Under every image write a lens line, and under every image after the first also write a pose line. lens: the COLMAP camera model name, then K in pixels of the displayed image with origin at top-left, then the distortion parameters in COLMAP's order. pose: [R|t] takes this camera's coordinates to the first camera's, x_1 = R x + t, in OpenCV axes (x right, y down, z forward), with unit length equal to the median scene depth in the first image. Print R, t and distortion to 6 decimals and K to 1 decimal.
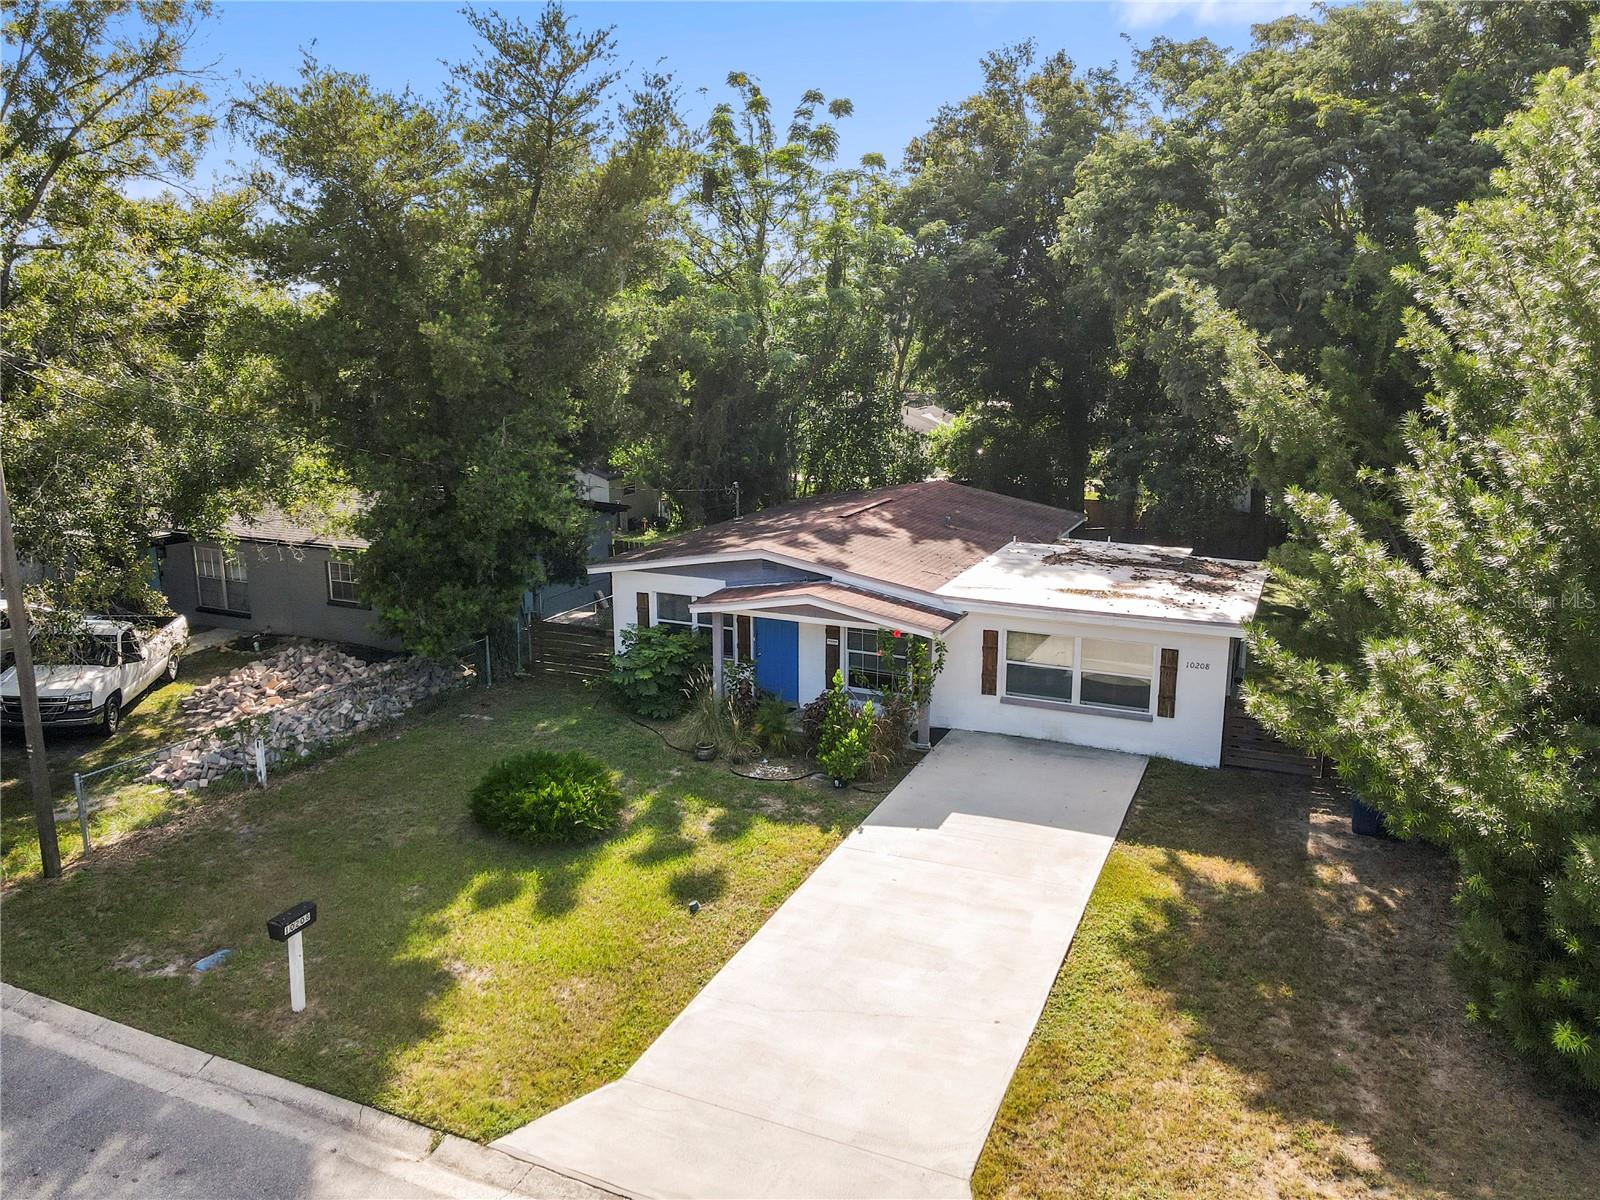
lens RADIAL K [[1181.2, 0, 800.0], [0, 1181.2, 600.0], [0, 0, 1]] dist [0.003257, 0.002693]
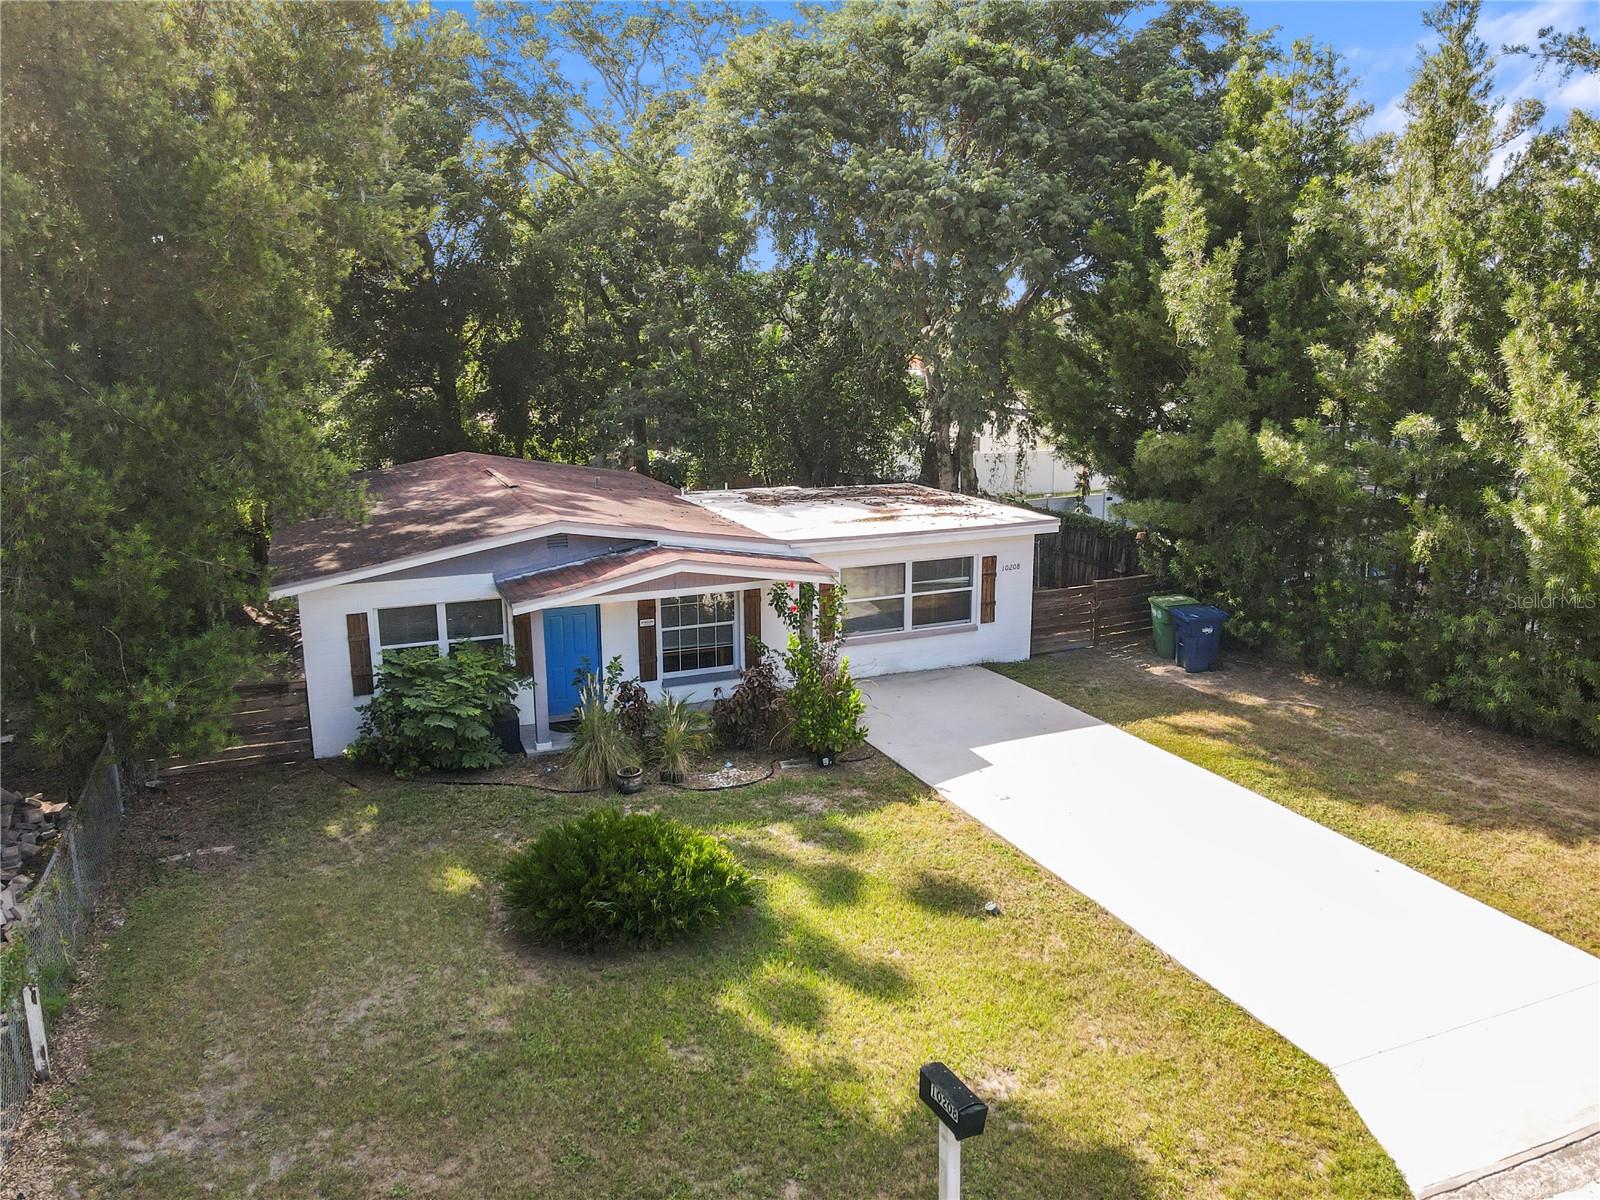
lens RADIAL K [[1181.2, 0, 800.0], [0, 1181.2, 600.0], [0, 0, 1]] dist [0.003257, 0.002693]
pose [[0.672321, -0.166035, 0.721399, -0.627392], [0.171551, 0.982938, 0.066349, -0.020859], [-0.720107, 0.079149, 0.689334, 0.455258]]
